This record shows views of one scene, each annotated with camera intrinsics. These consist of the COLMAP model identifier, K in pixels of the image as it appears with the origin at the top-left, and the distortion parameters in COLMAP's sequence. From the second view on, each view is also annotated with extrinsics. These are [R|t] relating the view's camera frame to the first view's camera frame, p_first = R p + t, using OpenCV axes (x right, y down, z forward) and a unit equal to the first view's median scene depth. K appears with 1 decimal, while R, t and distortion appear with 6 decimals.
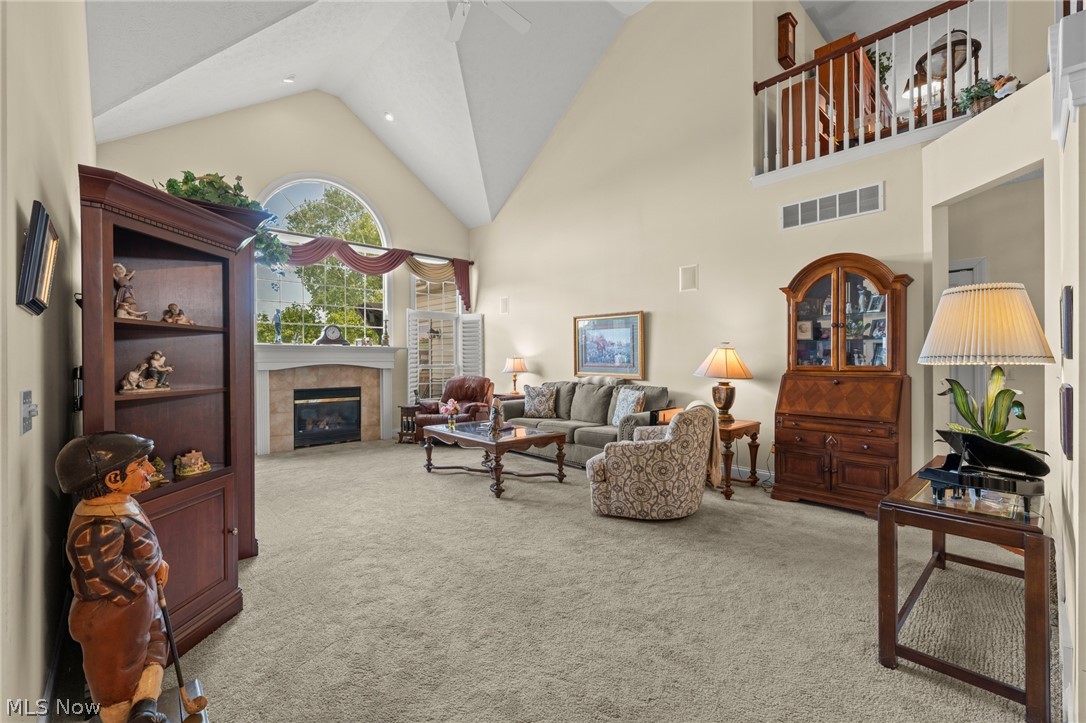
lens RADIAL K [[459.5, 0, 543.9], [0, 459.5, 358.8], [0, 0, 1]] dist [-0.000279, 0.000591]
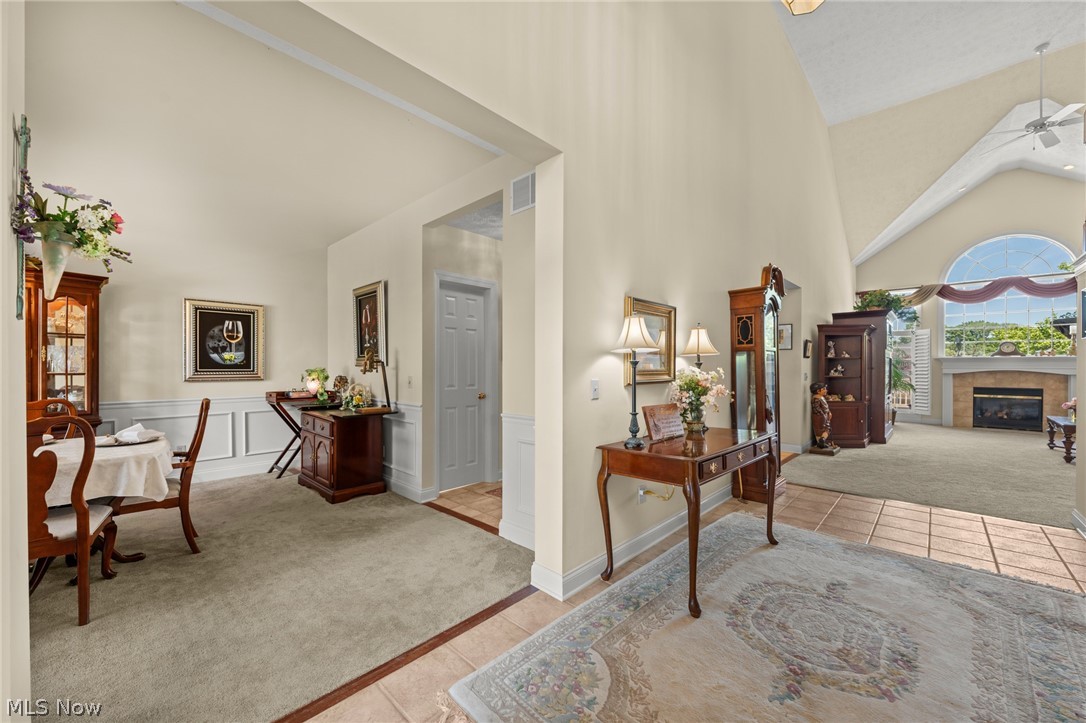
lens RADIAL K [[421.1, 0, 543.3], [0, 421.1, 366.6], [0, 0, 1]] dist [0.002421, 0.000037]
pose [[0.069726, 0.004992, -0.997554, 0.720059], [-0.000975, 0.999987, 0.004936, -0.004687], [0.997566, 0.000629, 0.069730, -0.484312]]
